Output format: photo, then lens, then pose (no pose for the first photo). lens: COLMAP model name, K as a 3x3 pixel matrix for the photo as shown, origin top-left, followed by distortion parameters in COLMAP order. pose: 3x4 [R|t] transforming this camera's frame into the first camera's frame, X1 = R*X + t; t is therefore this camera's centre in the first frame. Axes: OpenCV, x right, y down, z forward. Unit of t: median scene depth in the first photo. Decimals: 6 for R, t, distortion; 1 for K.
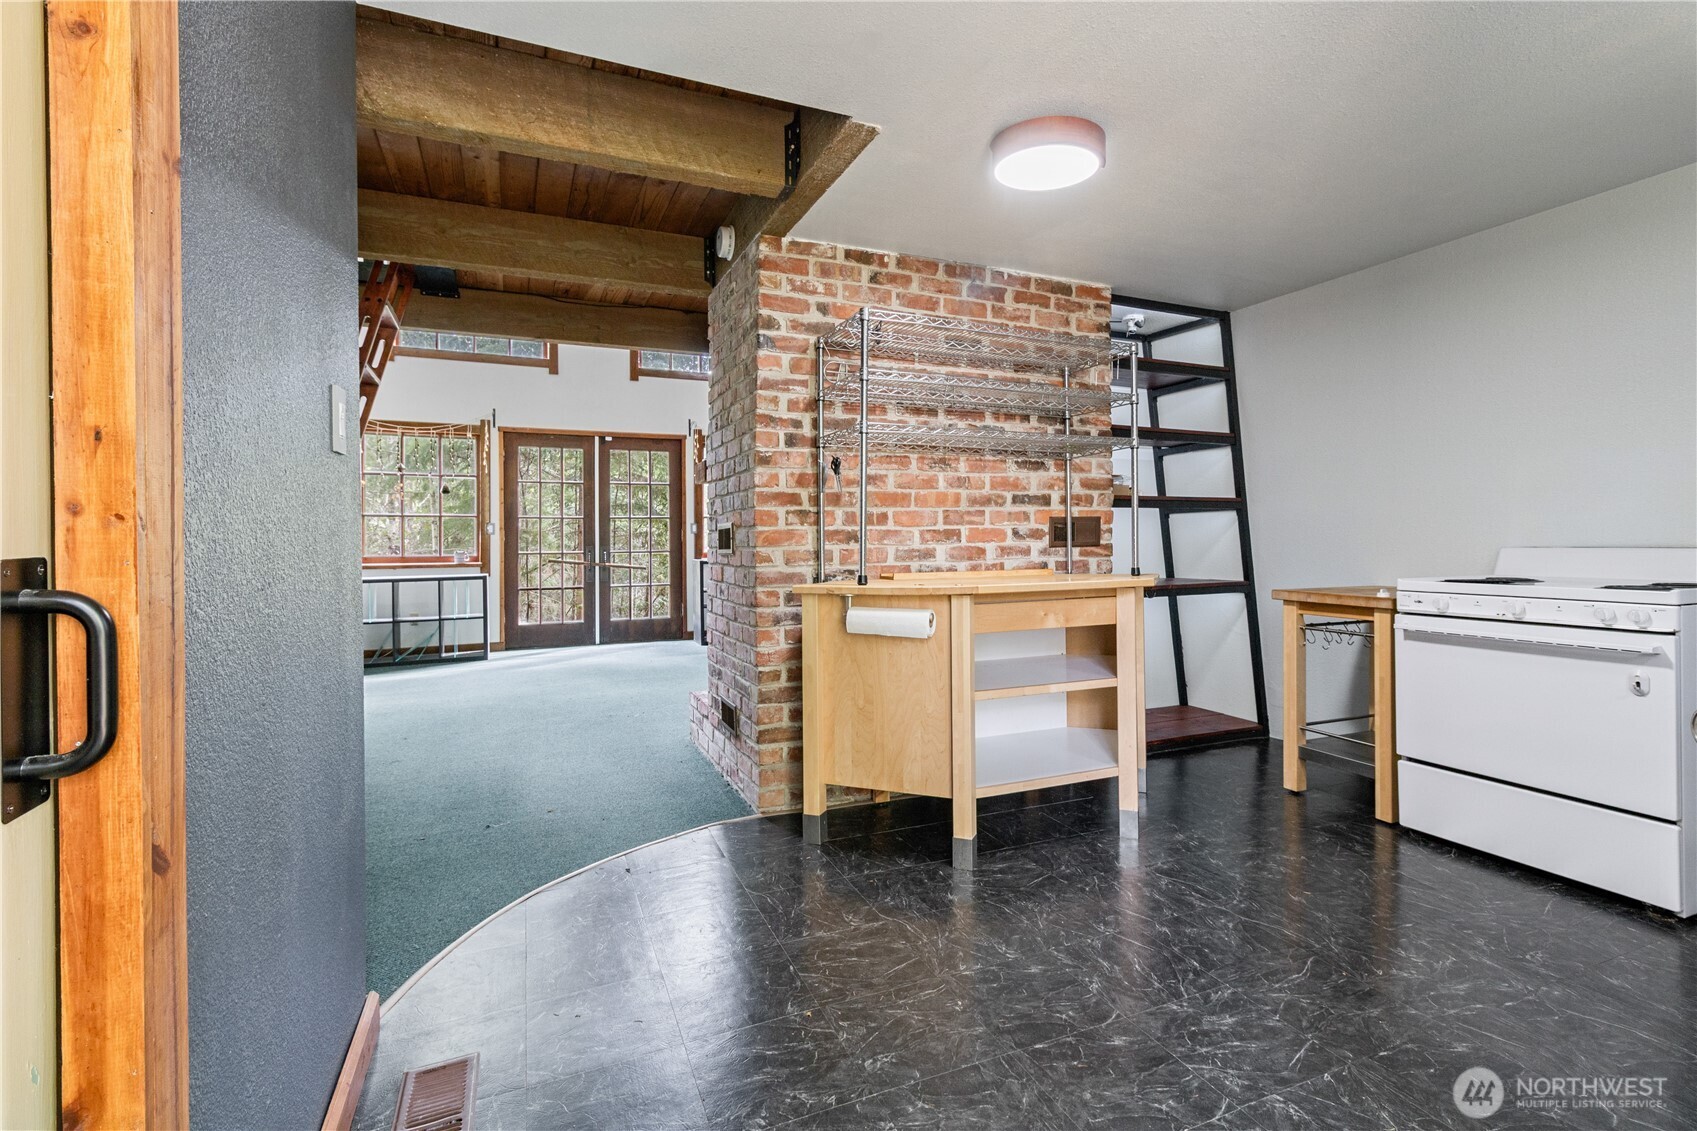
lens RADIAL K [[787.1, 0, 872.6], [0, 787.1, 543.2], [0, 0, 1]] dist [0.006836, 0.000123]
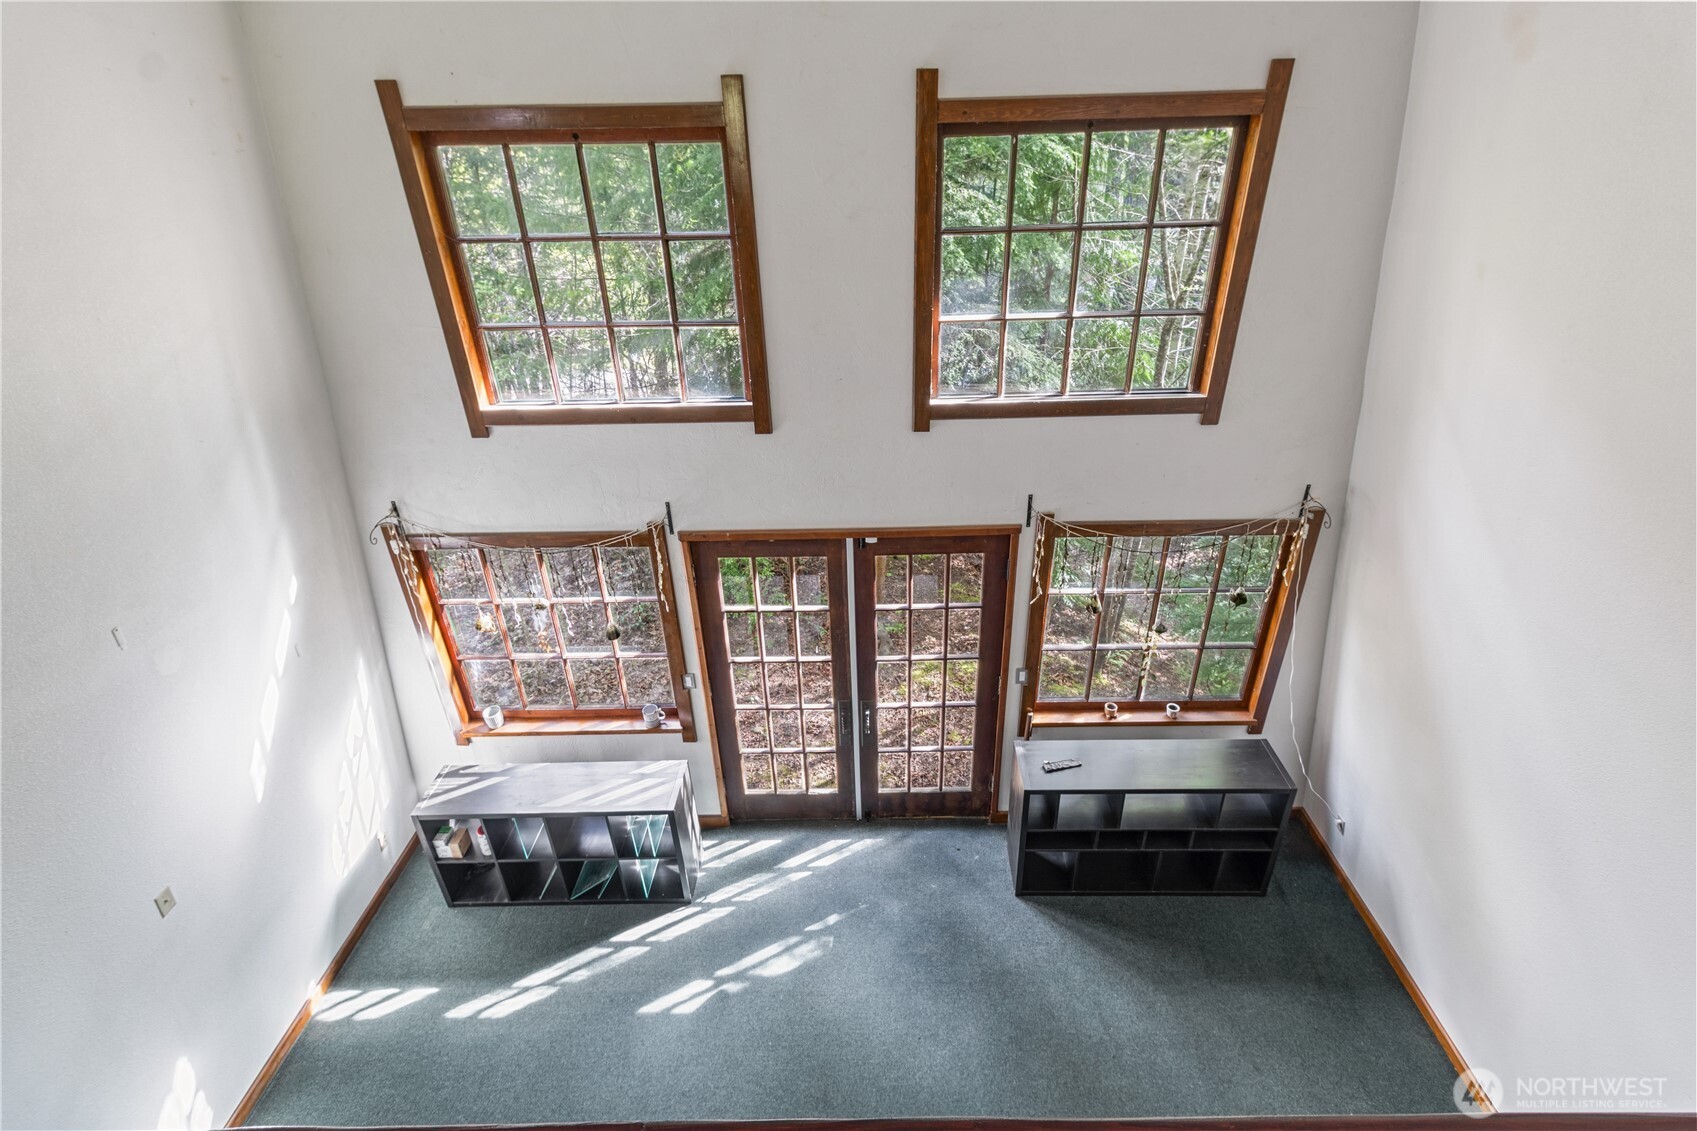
lens RADIAL K [[787.1, 0, 867.6], [0, 787.1, 538.6], [0, 0, 1]] dist [0.006836, 0.000123]
pose [[0.909915, 0.186634, -0.370436, -0.350517], [0.012465, 0.880351, 0.474159, -0.912308], [0.414608, -0.436062, 0.798718, 1.408829]]
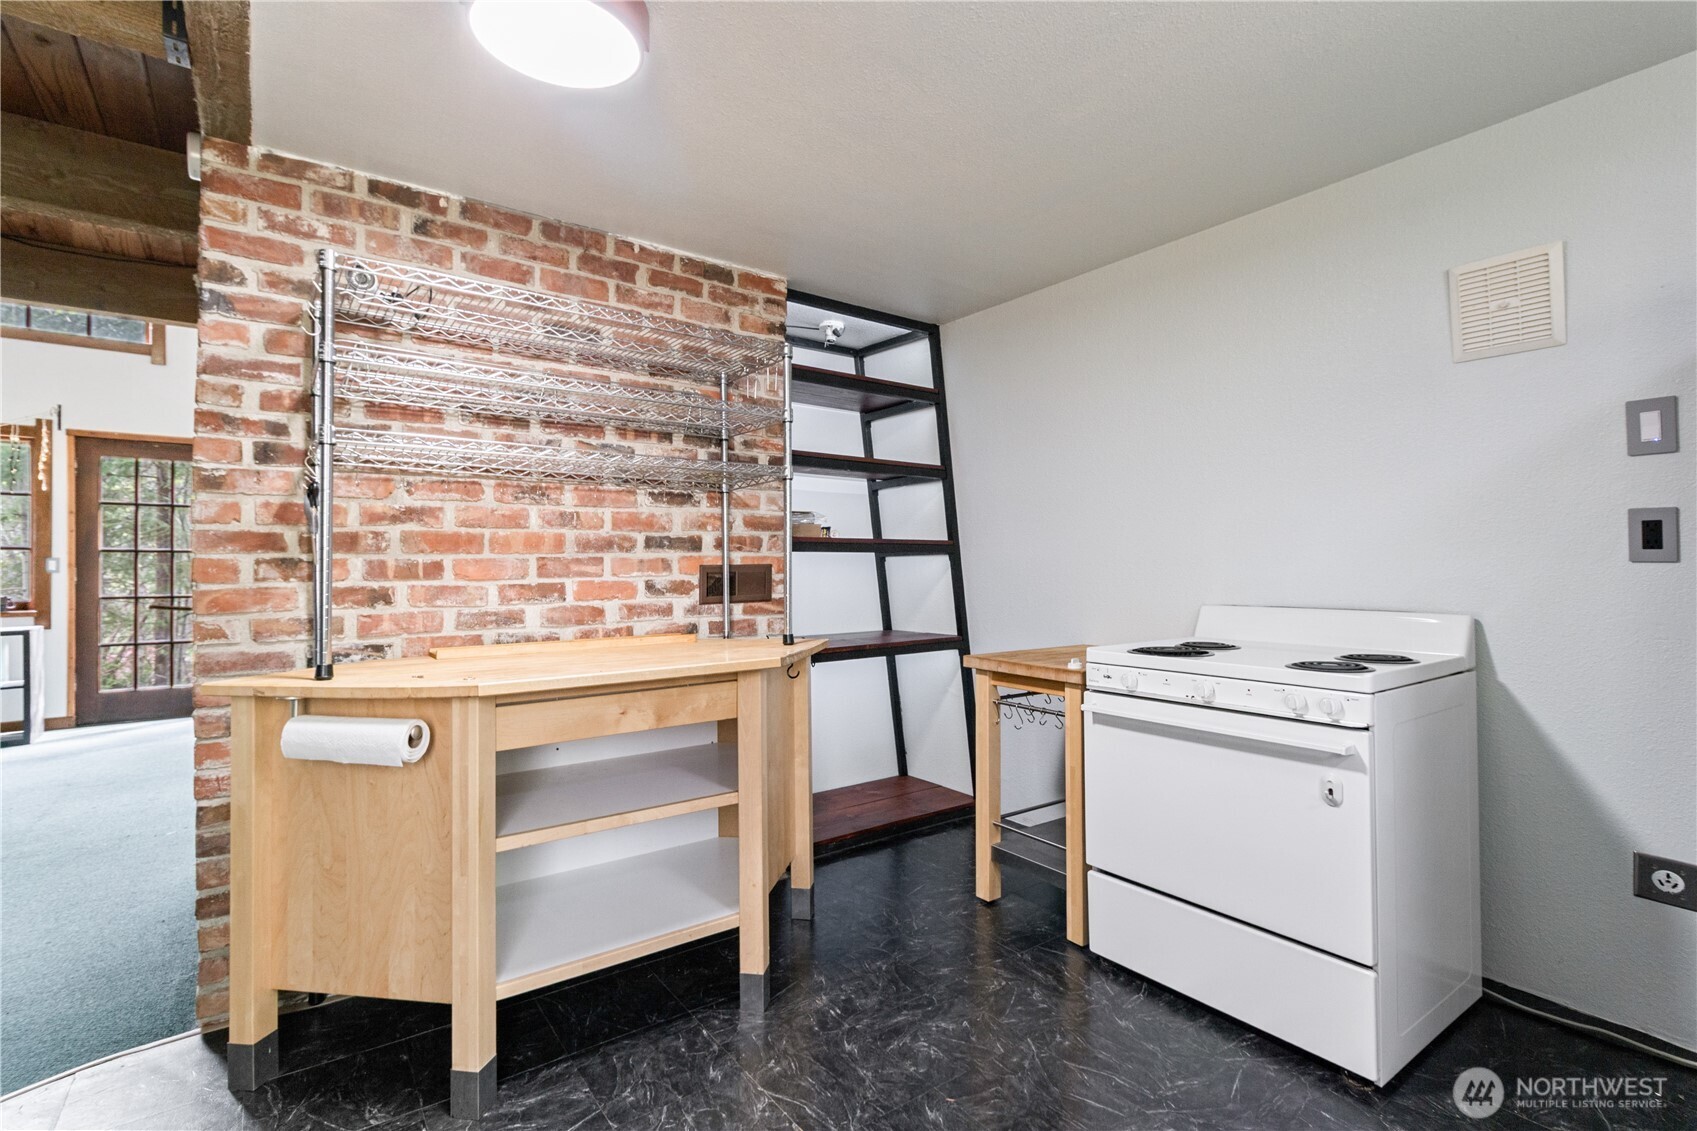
lens RADIAL K [[787.1, 0, 864.1], [0, 787.1, 563.7], [0, 0, 1]] dist [0.006836, 0.000123]
pose [[0.974809, 0.002836, 0.223024, 0.221216], [-0.000619, 0.999950, -0.010006, -0.028781], [-0.223041, 0.009616, 0.974762, 0.219867]]
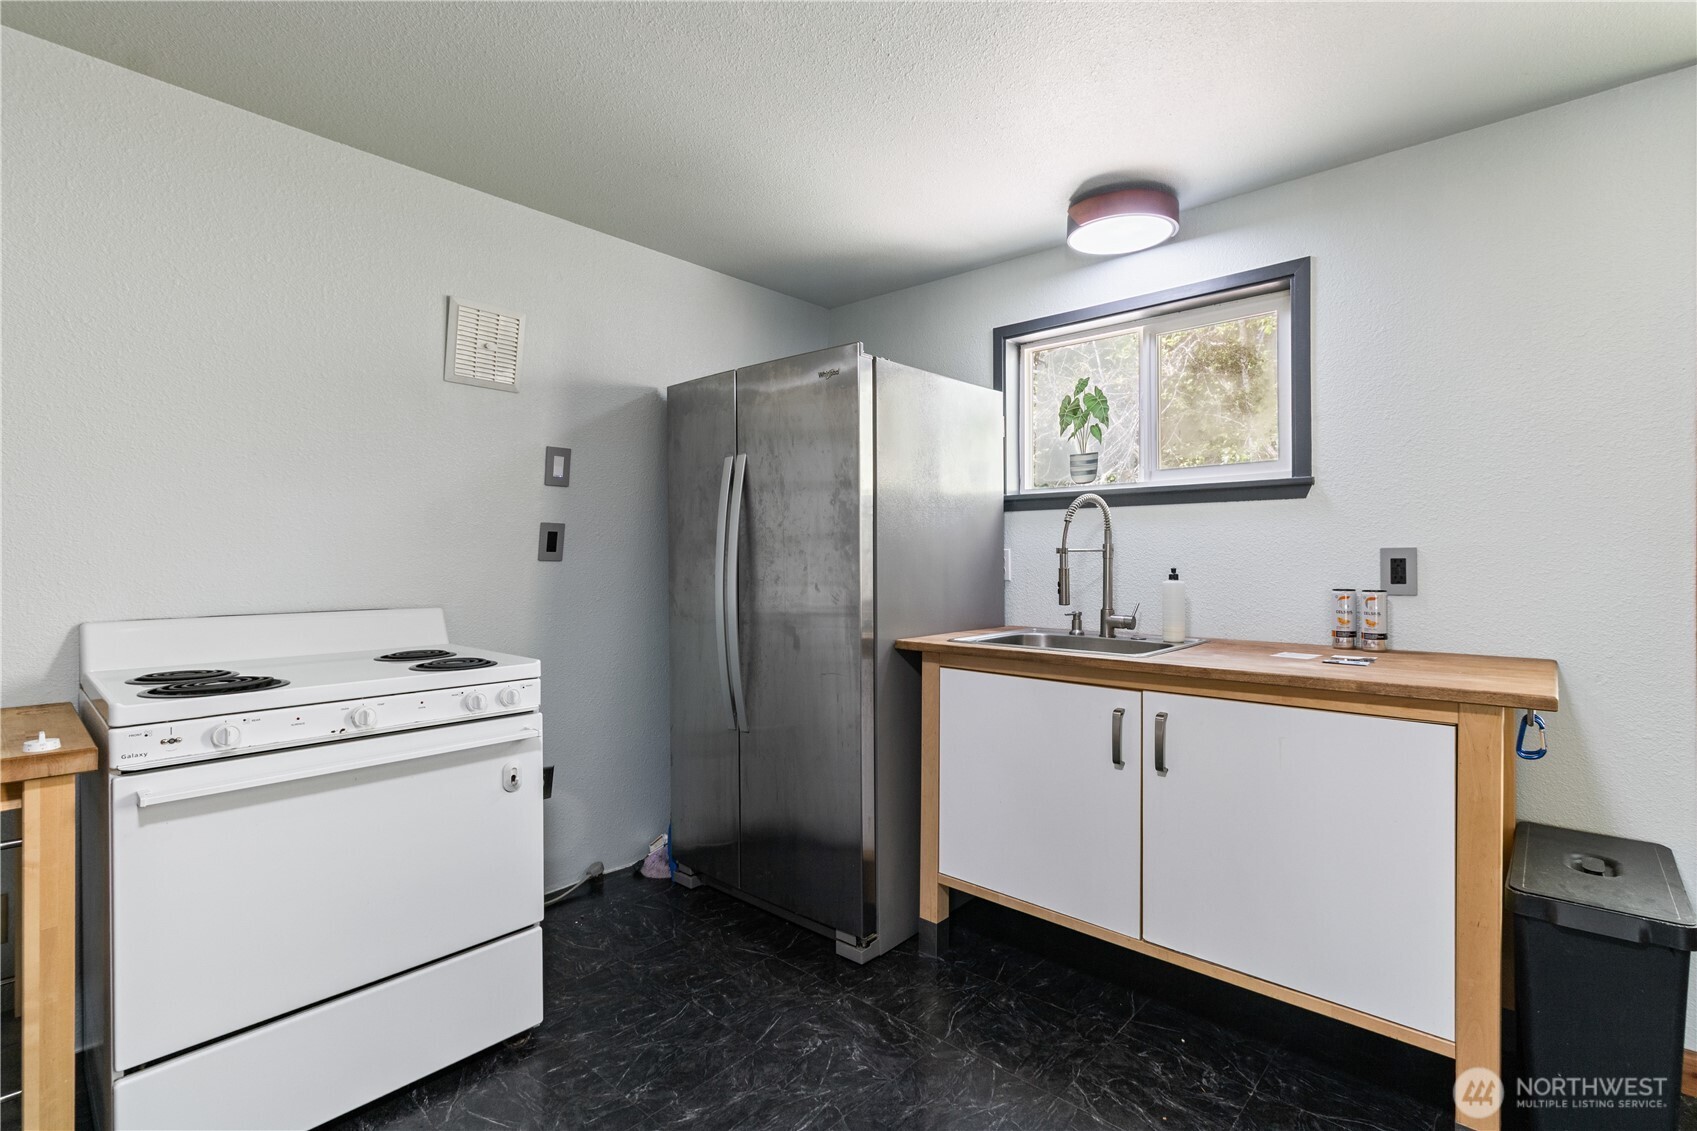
lens RADIAL K [[787.1, 0, 851.7], [0, 787.1, 564.8], [0, 0, 1]] dist [0.006836, 0.000123]
pose [[-0.397073, 0.006016, 0.917767, 0.040933], [0.014254, 0.999898, -0.000388, -0.027347], [-0.917676, 0.012928, -0.397119, 0.668030]]
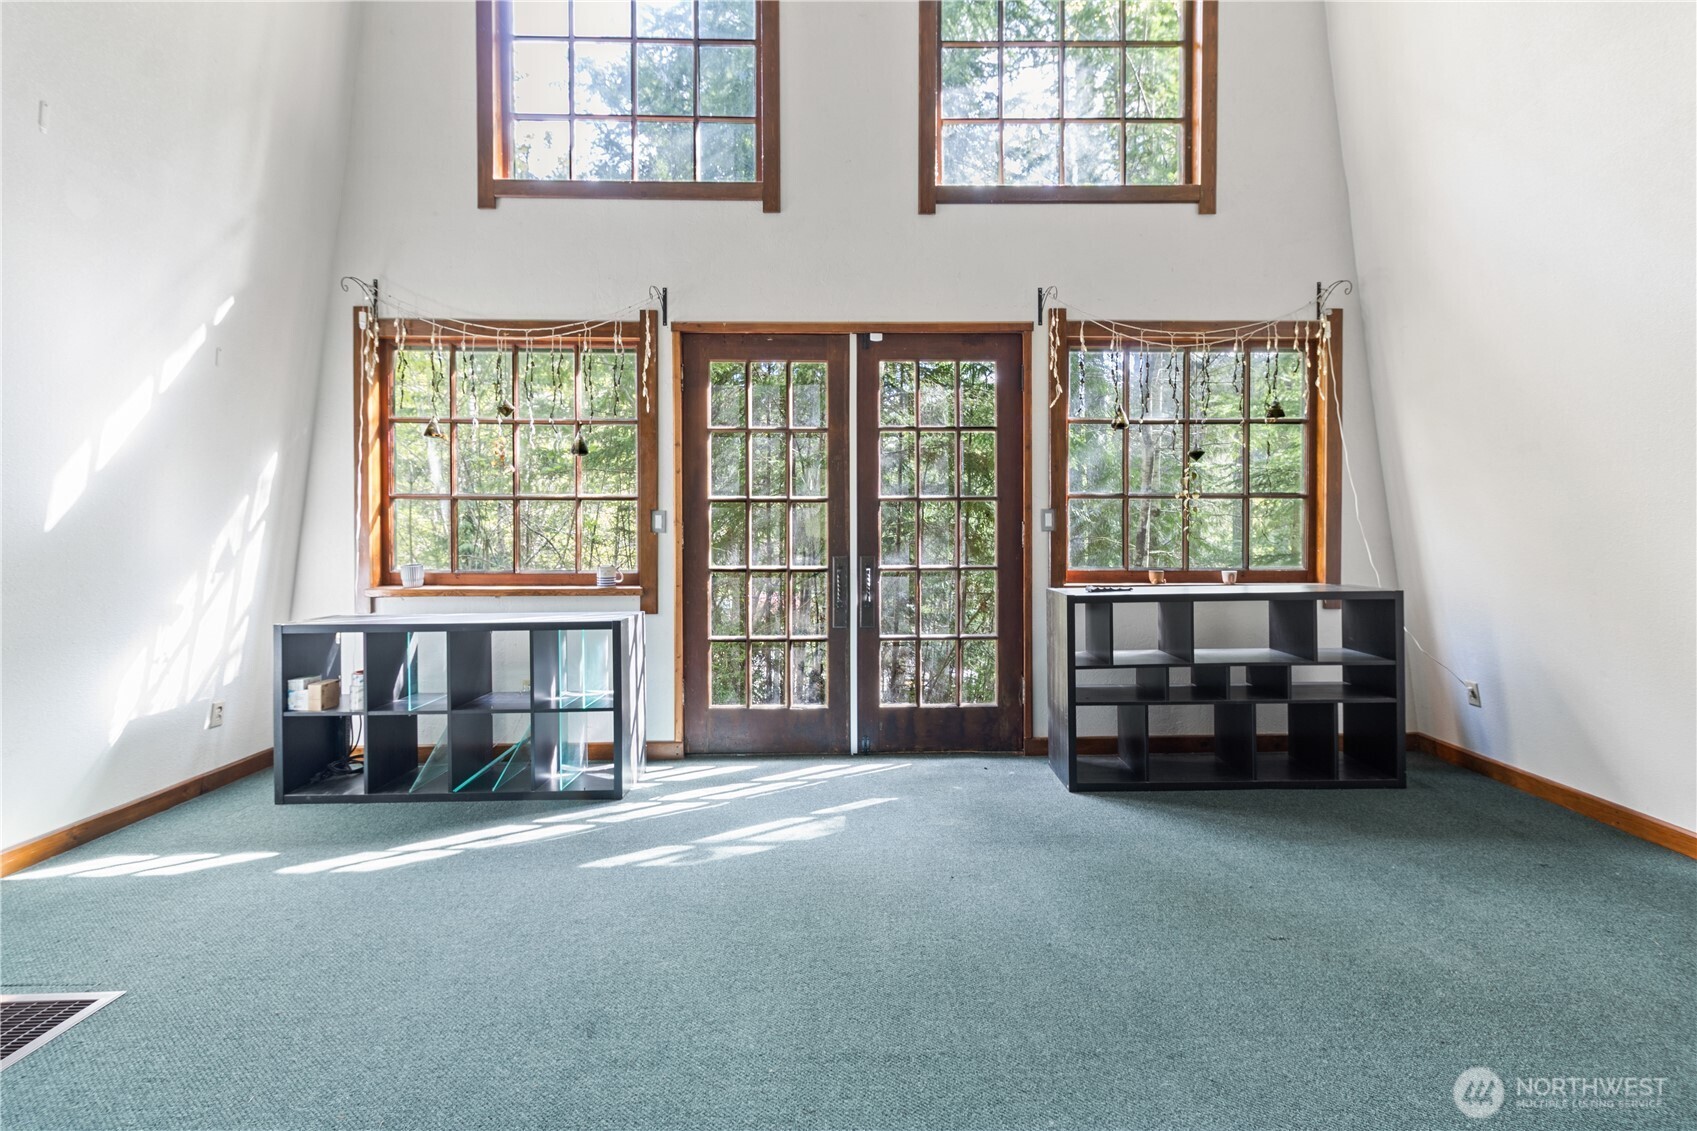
lens RADIAL K [[787.1, 0, 868.5], [0, 787.1, 539.8], [0, 0, 1]] dist [0.006836, 0.000123]
pose [[0.918830, 0.007368, -0.394585, -0.350424], [-0.004273, 0.999953, 0.008723, -0.026502], [0.394631, -0.006329, 0.918818, 1.318429]]
